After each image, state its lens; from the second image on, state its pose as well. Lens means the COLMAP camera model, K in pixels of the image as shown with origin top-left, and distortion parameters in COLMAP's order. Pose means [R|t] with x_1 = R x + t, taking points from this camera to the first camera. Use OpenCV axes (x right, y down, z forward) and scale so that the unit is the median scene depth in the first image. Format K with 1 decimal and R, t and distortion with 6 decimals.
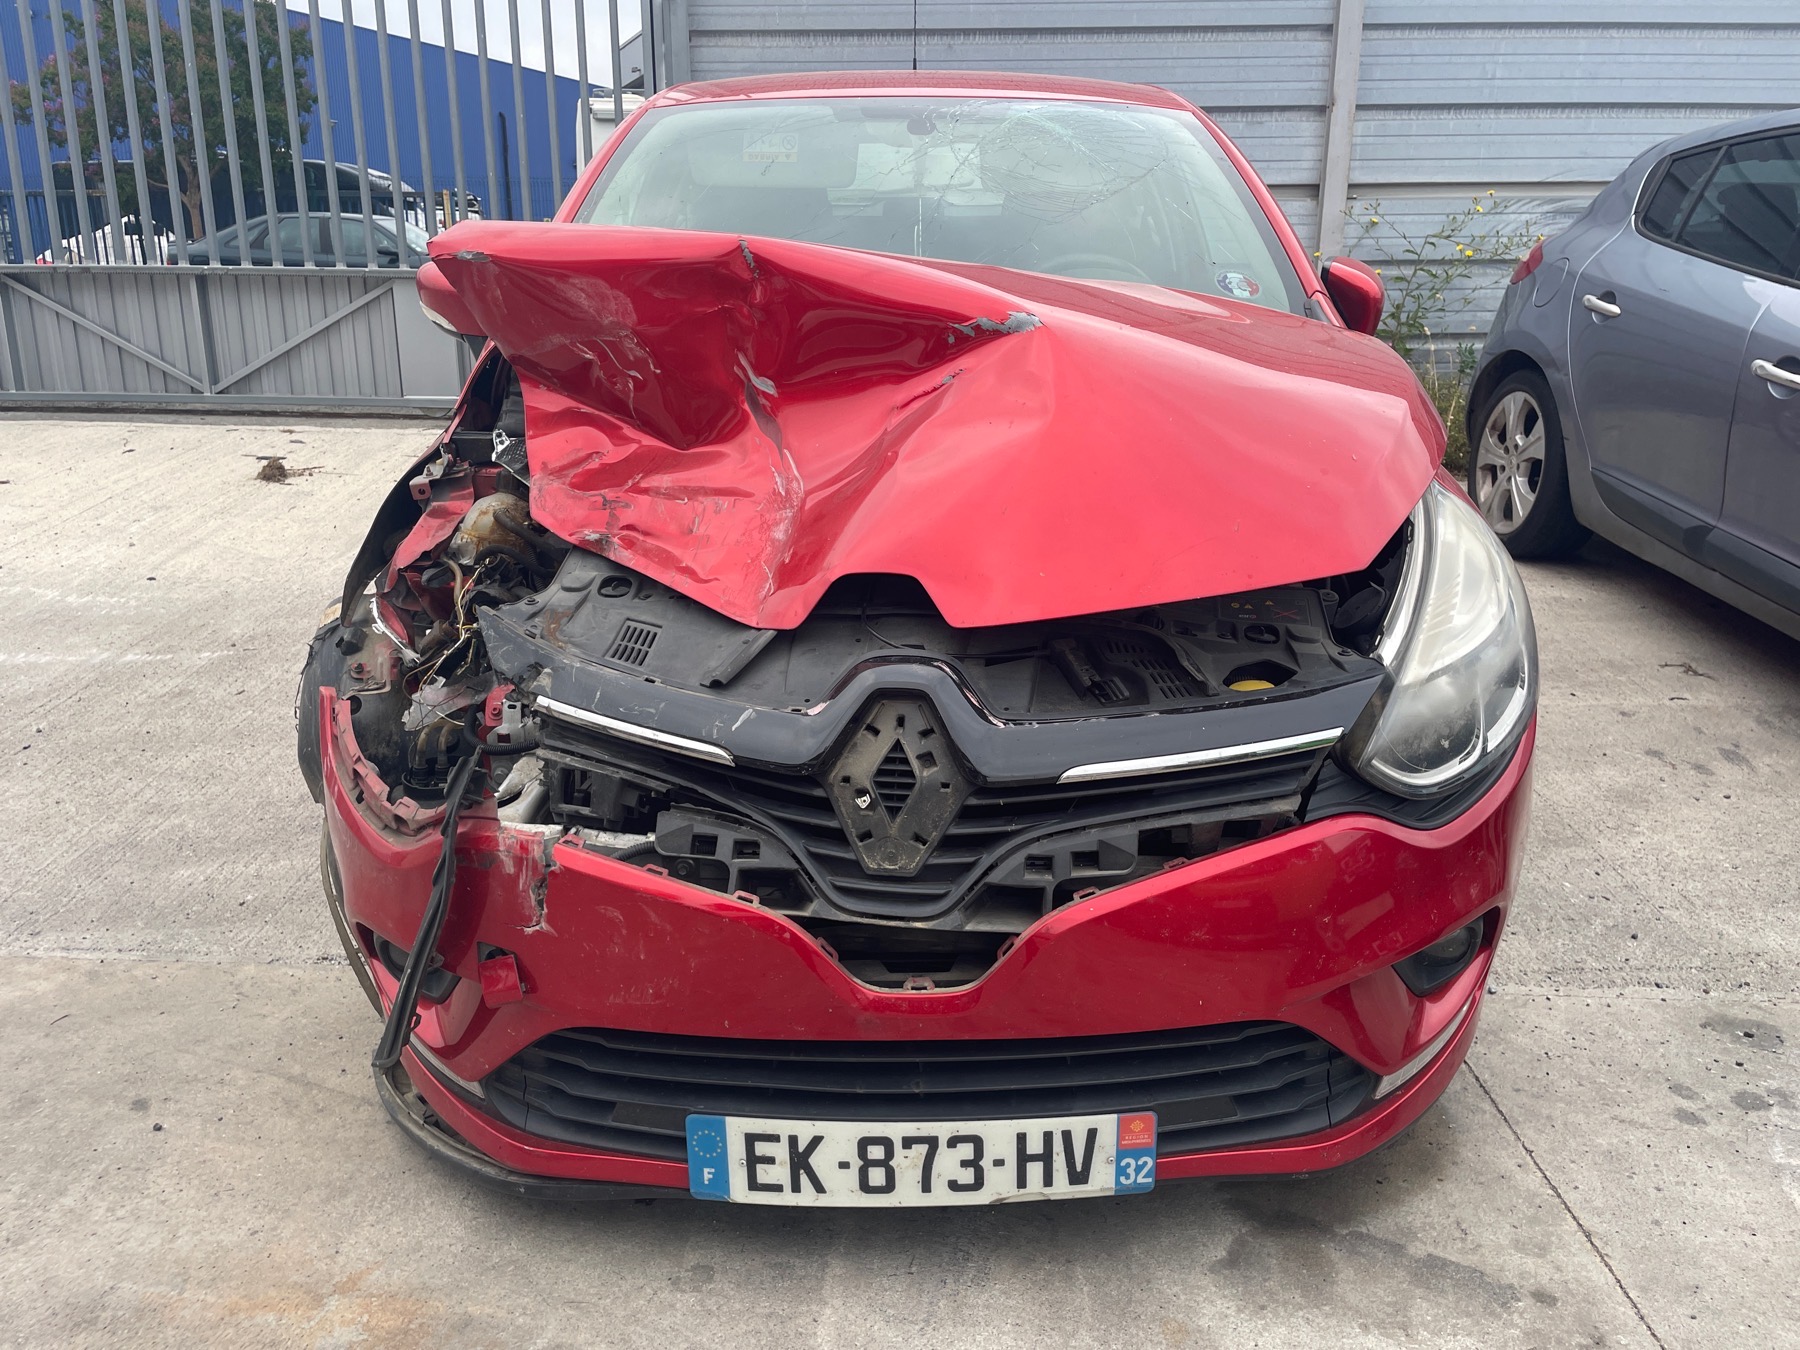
lens RADIAL K [[1353.6, 0, 905.7], [0, 1353.6, 689.0], [0, 0, 1]] dist [0.068719, -0.089165]
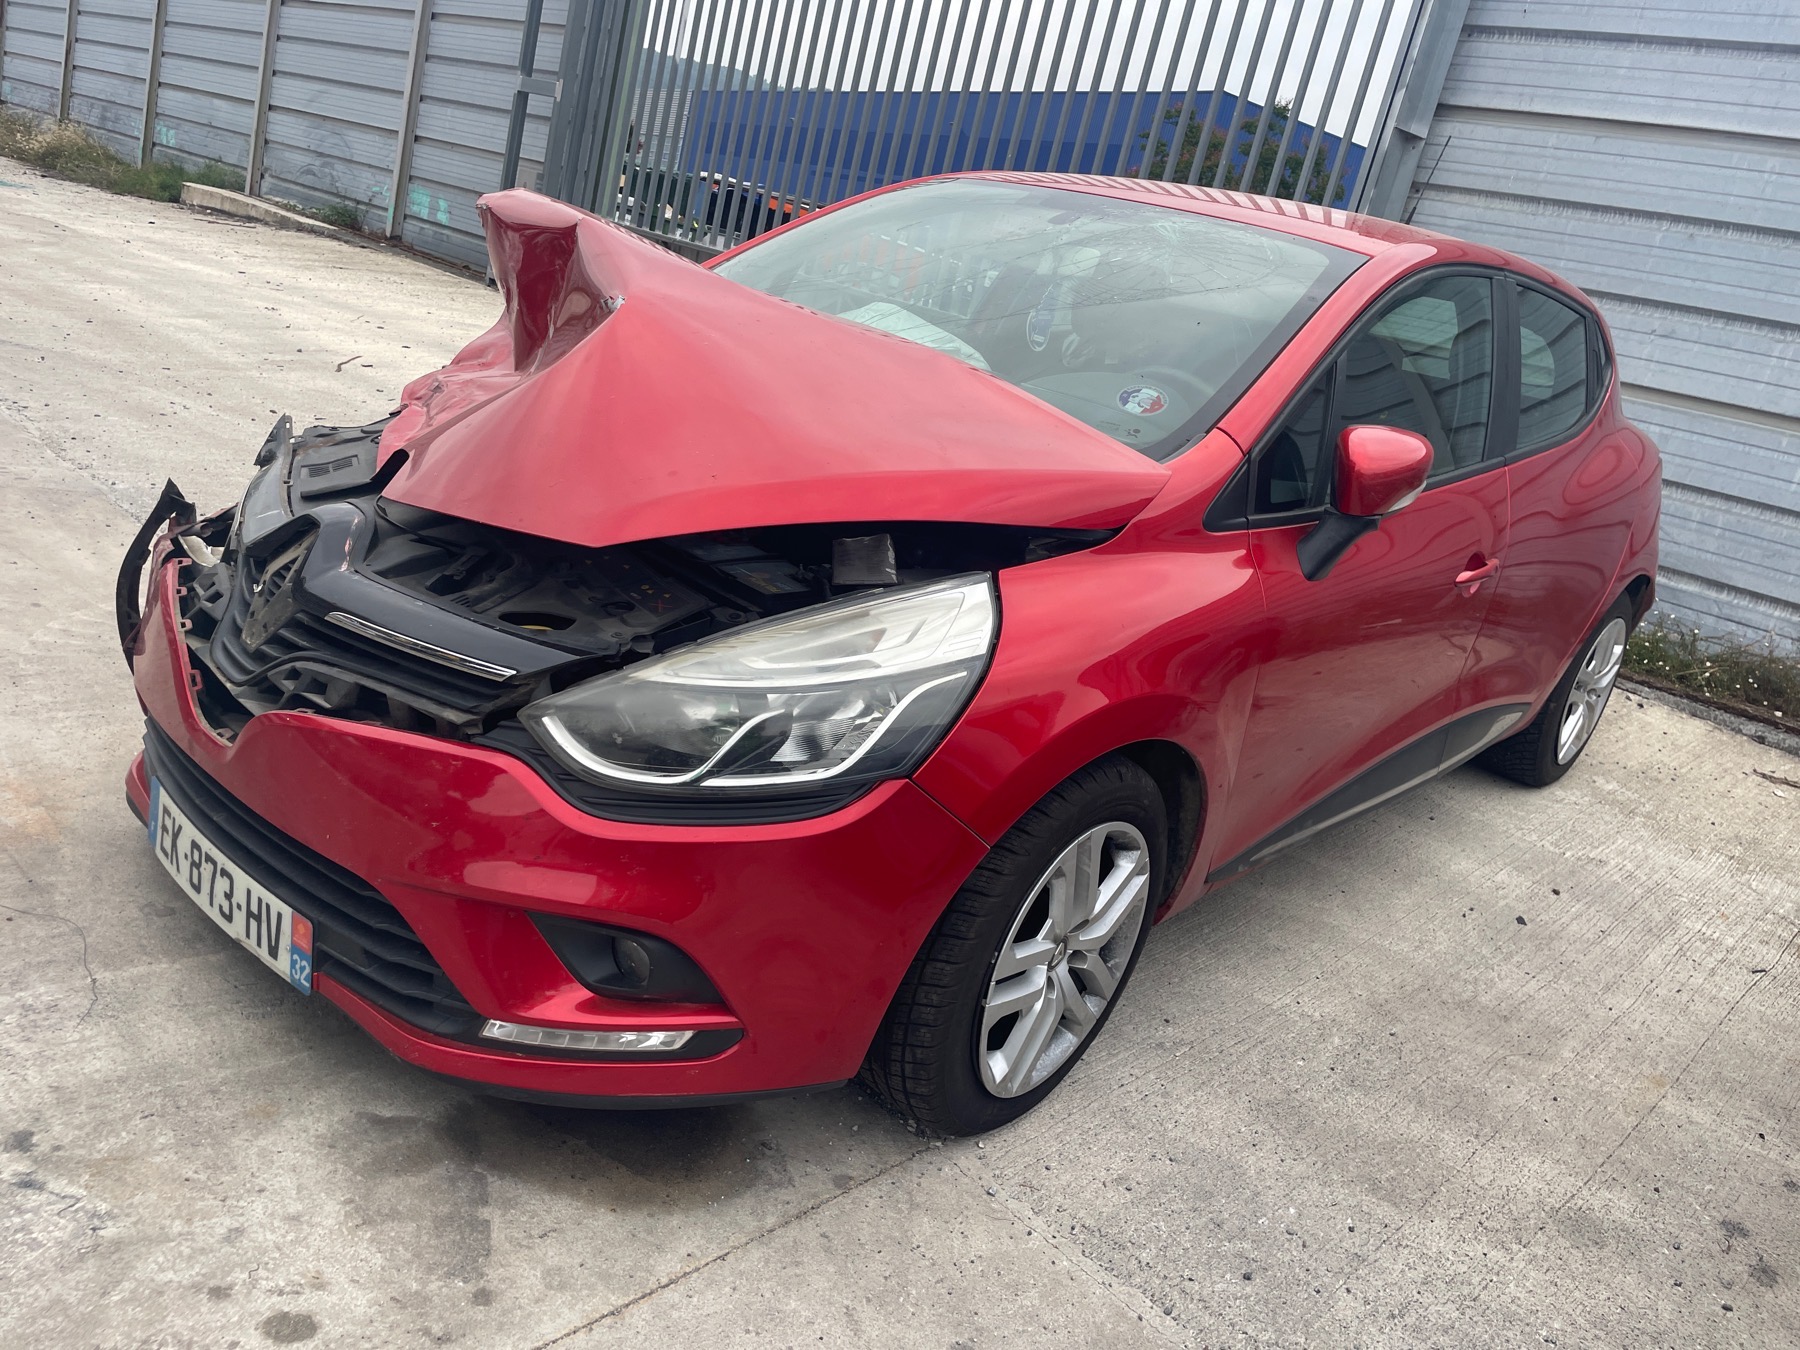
lens RADIAL K [[1353.6, 0, 905.7], [0, 1353.6, 689.0], [0, 0, 1]] dist [0.068719, -0.089165]
pose [[0.727746, 0.345376, -0.592538, 1.176277], [-0.404574, 0.913806, 0.035743, -0.121947], [0.553809, 0.213713, 0.804749, 0.292632]]
